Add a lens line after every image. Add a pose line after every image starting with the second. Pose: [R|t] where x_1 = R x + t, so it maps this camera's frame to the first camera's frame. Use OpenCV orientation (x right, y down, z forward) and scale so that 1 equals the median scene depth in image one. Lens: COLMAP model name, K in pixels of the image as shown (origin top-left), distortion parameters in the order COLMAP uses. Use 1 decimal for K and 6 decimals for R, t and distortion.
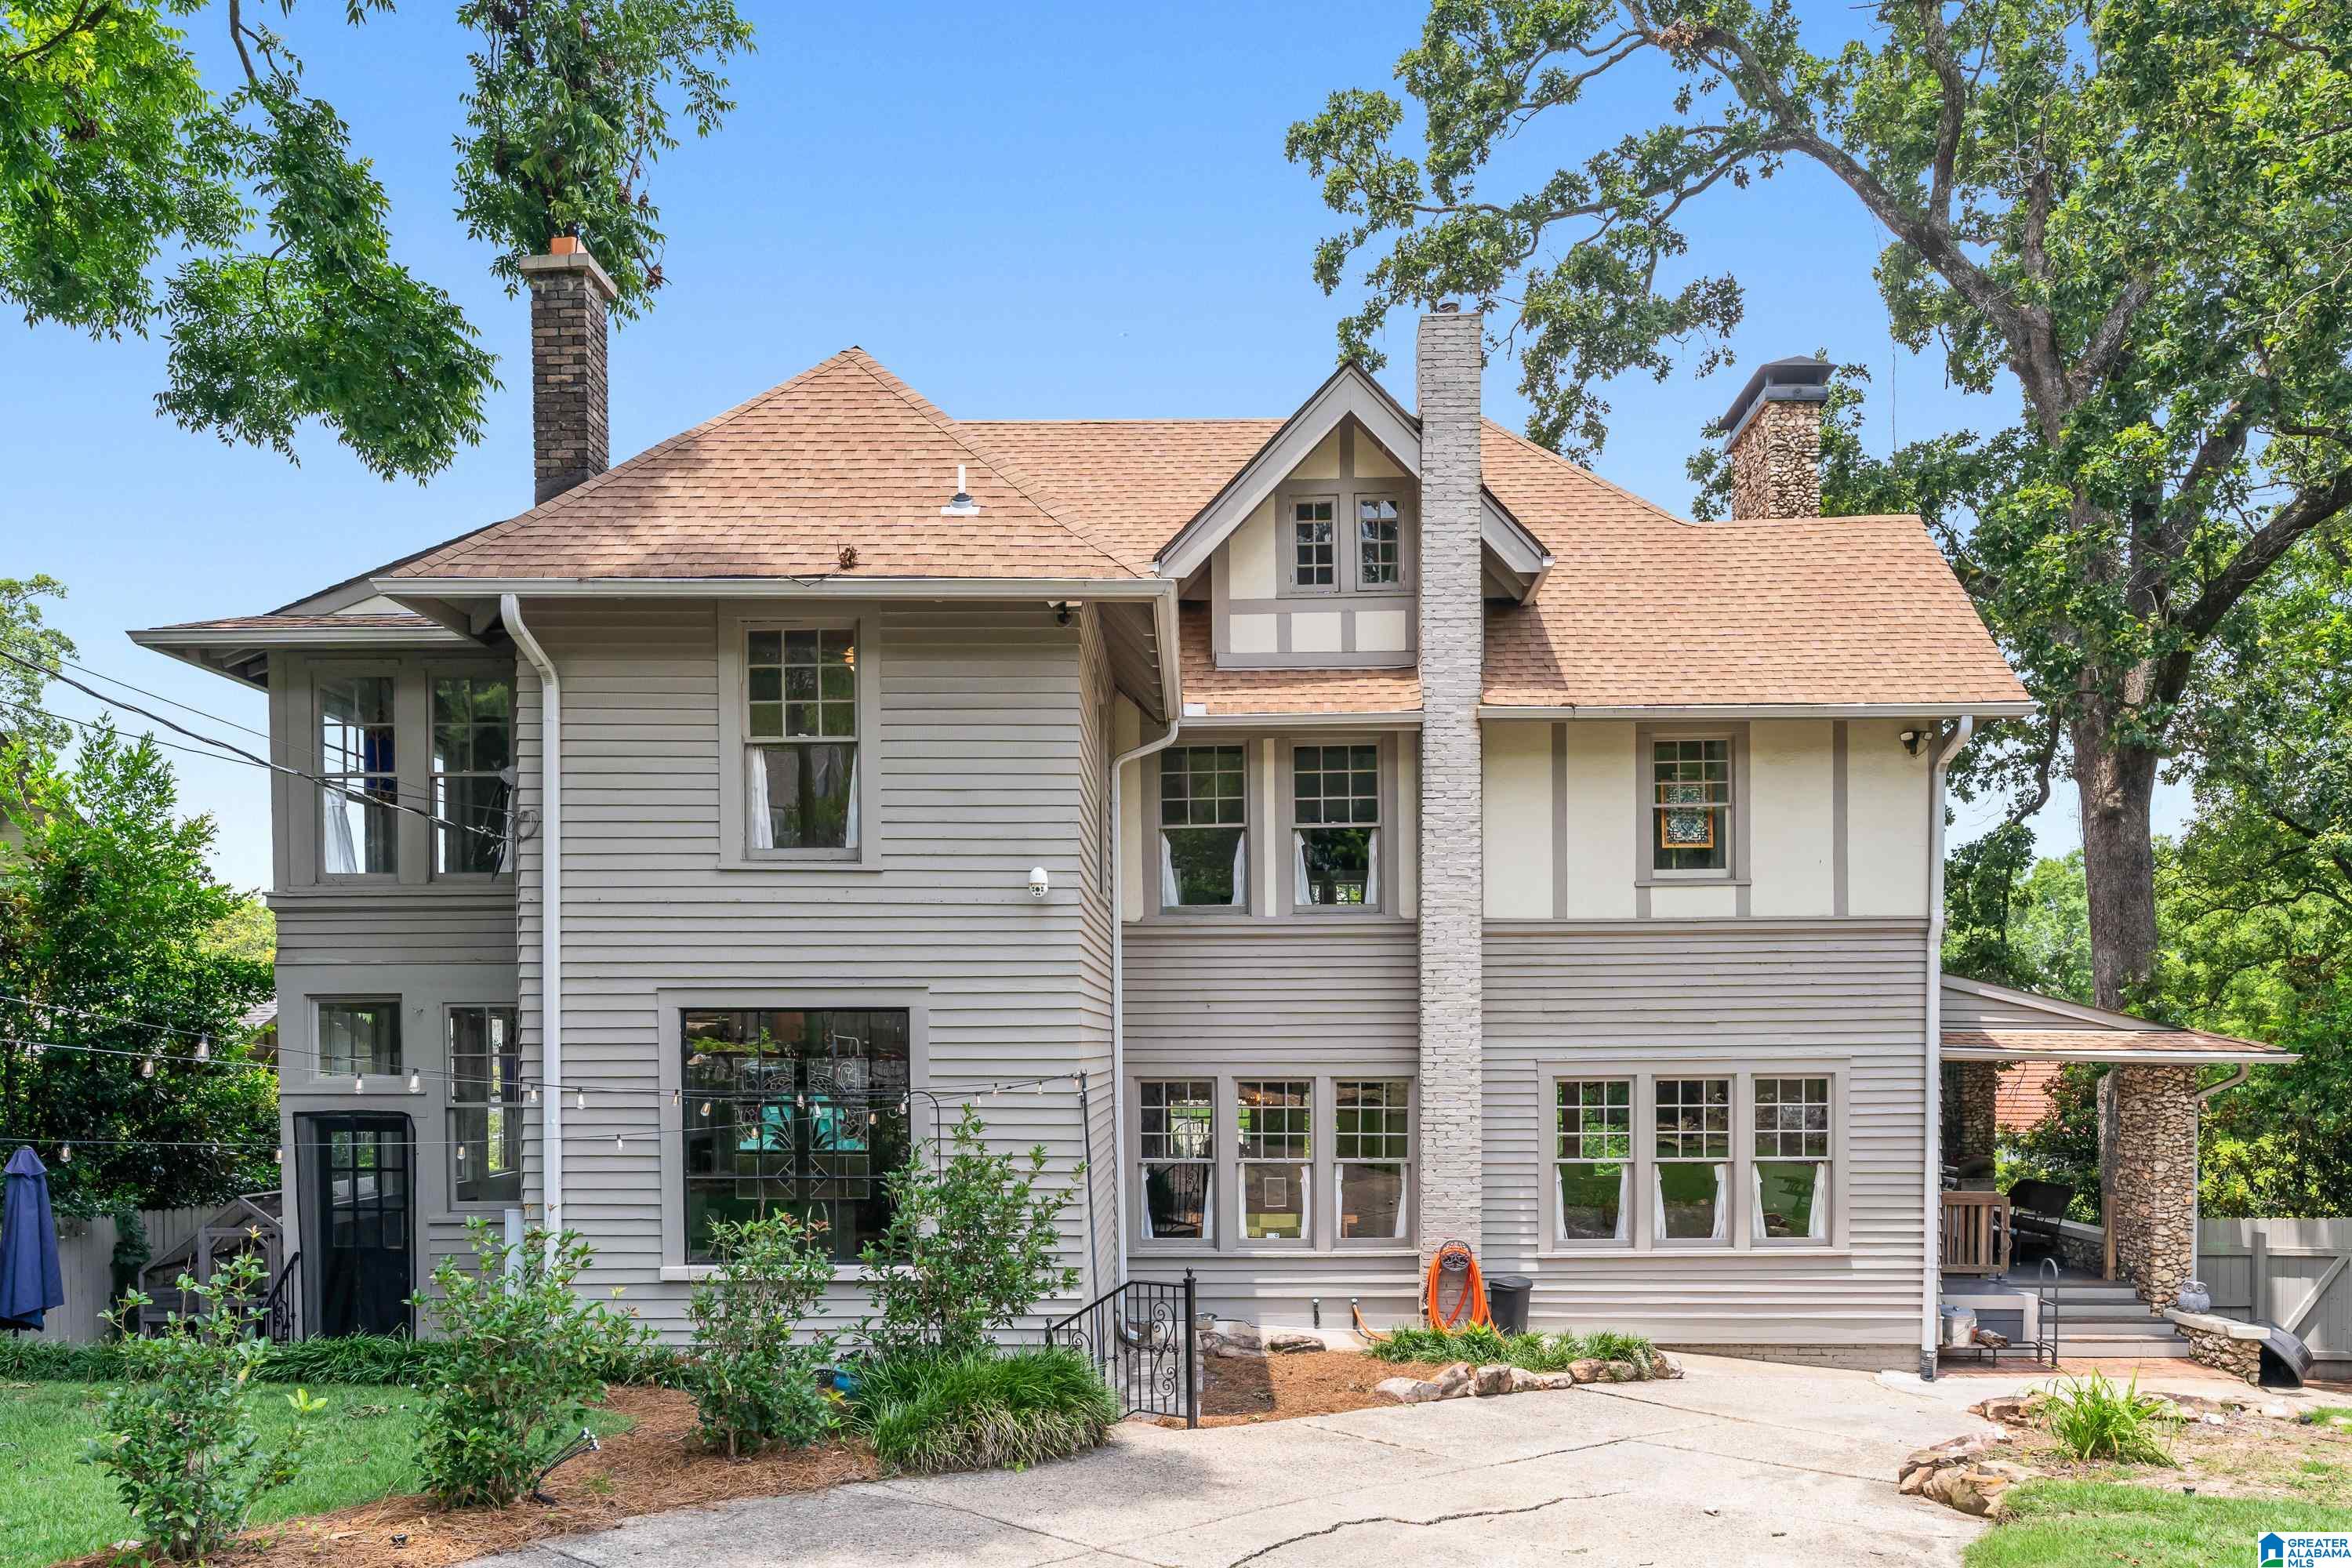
lens RADIAL K [[1561.4, 0, 1179.0], [0, 1561.4, 1093.7], [0, 0, 1]] dist [0.002382, 0.004552]
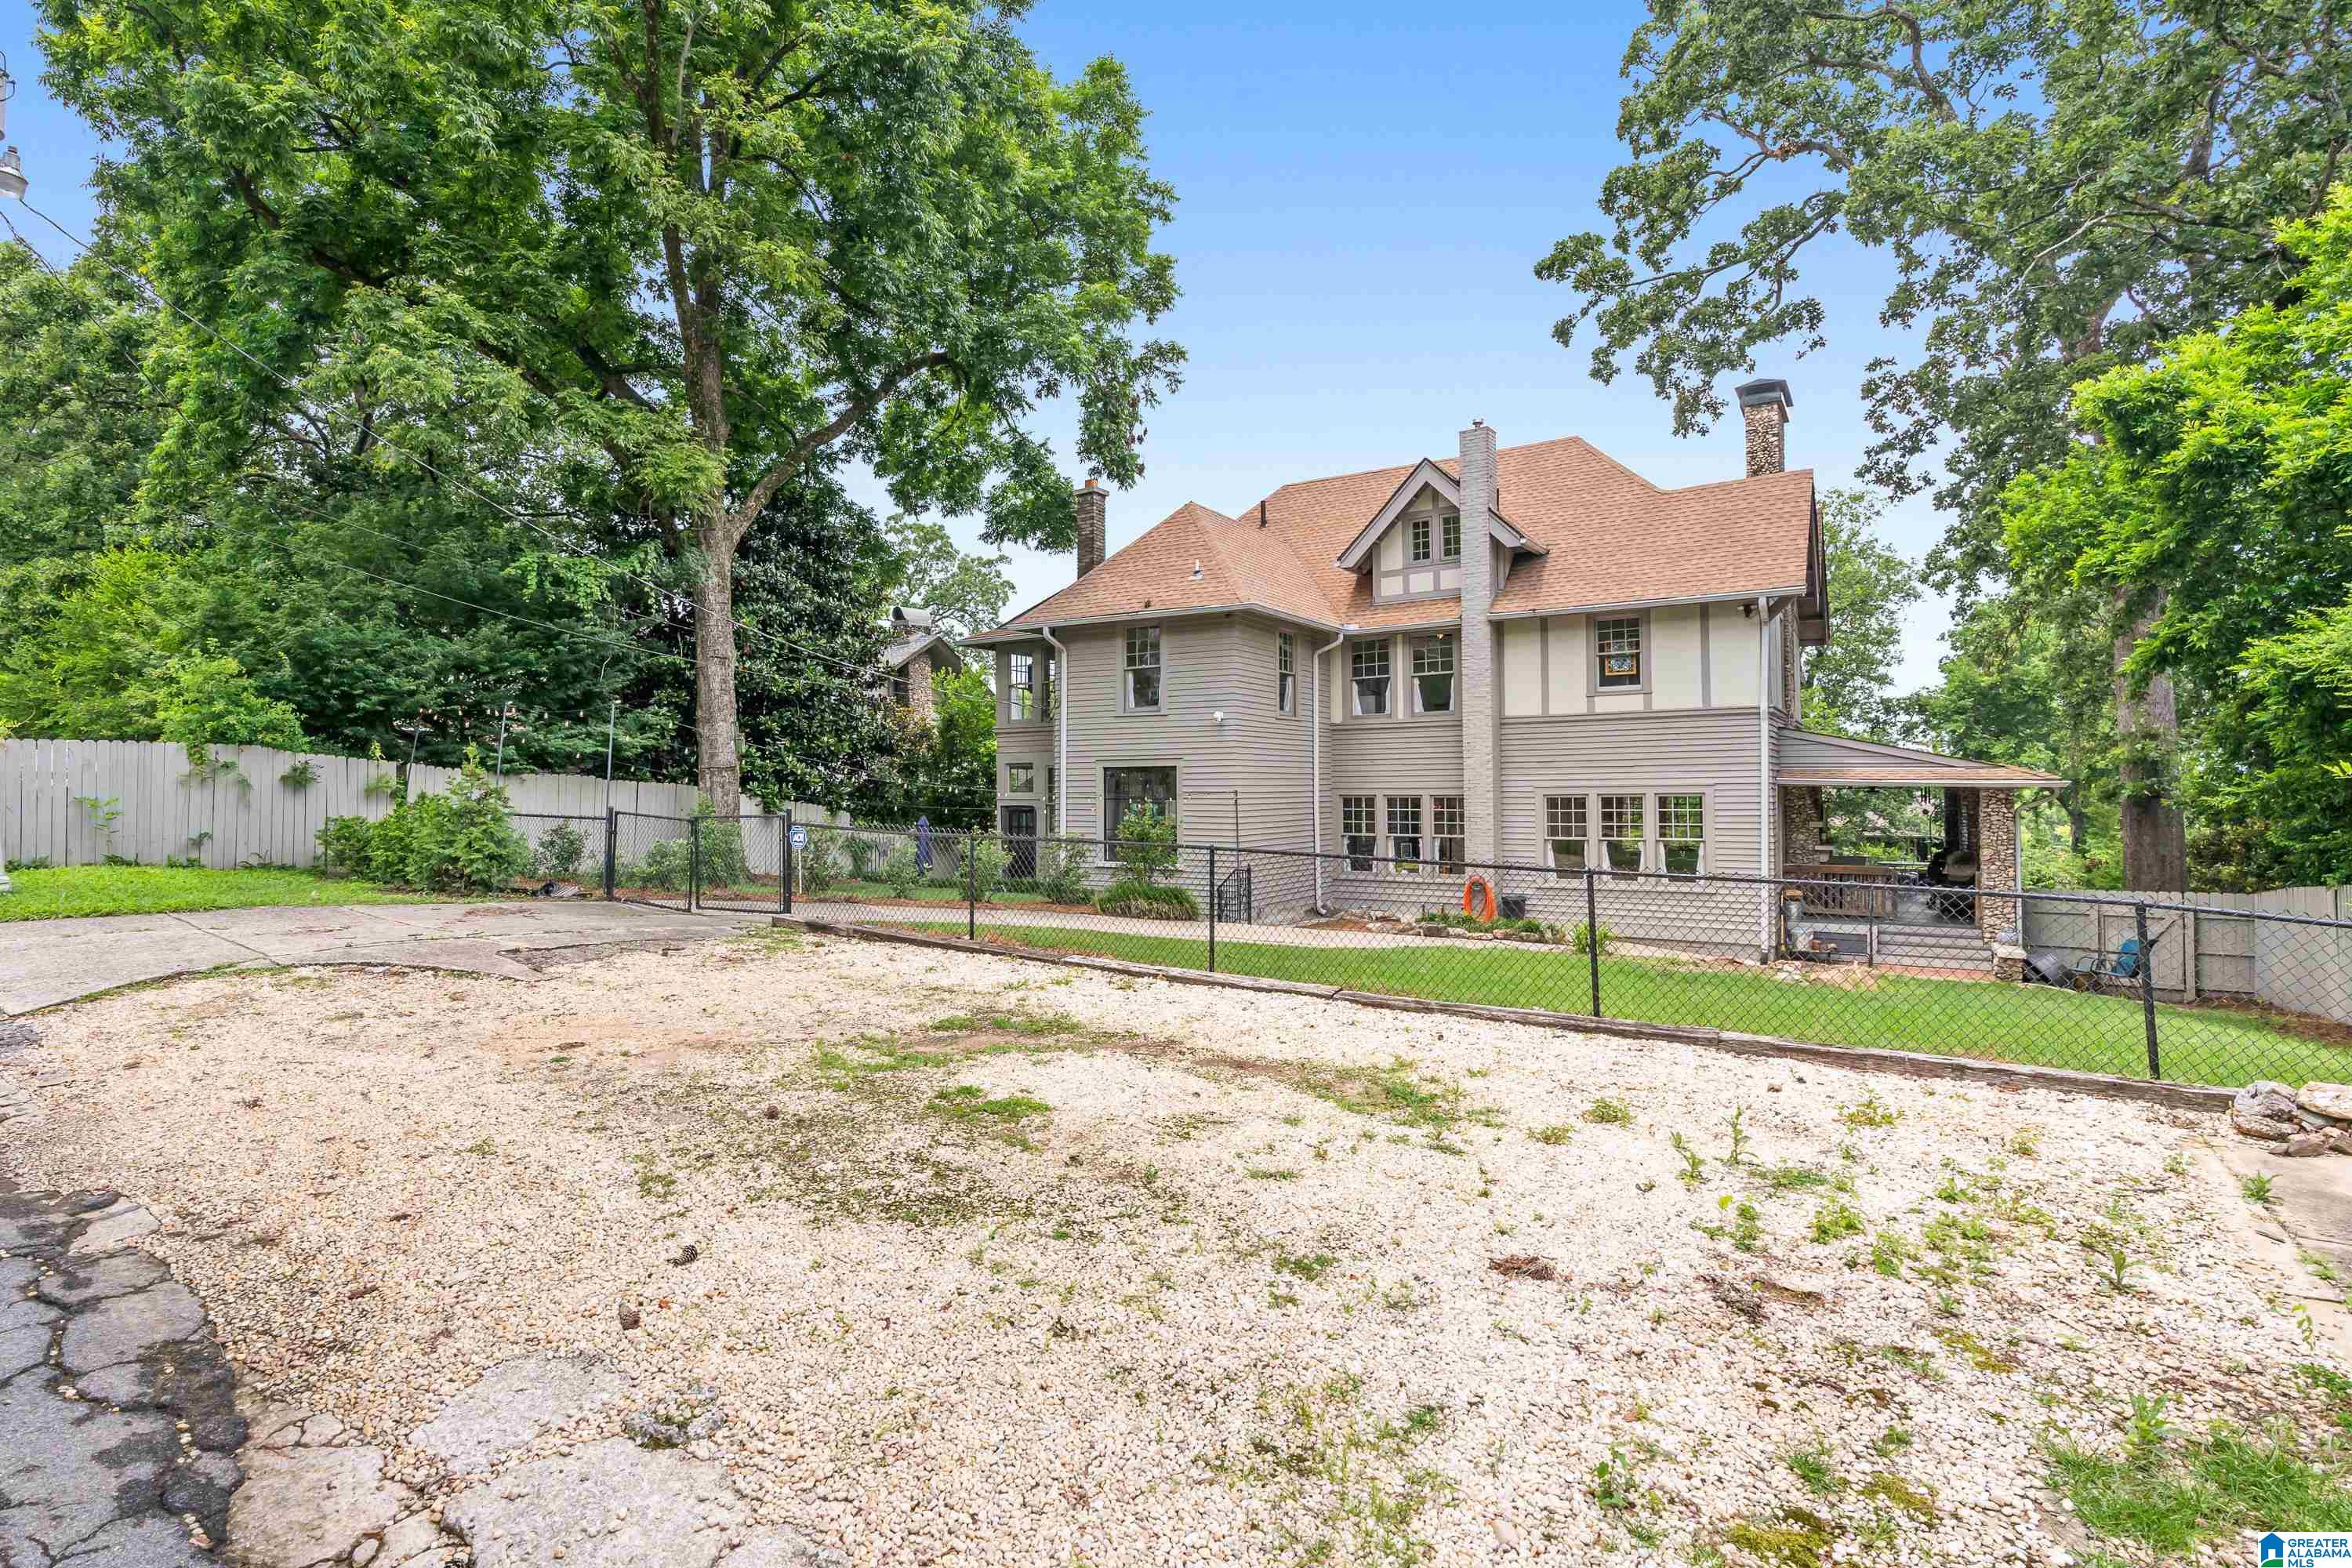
lens RADIAL K [[1053.0, 0, 1176.0], [0, 1053.0, 784.0], [0, 0, 1]] dist [-0.000281, 0.000055]
pose [[0.883797, -0.005094, -0.467842, 0.453687], [-0.008664, 0.999591, -0.027251, 0.015832], [0.467789, 0.028138, 0.883392, -0.391926]]
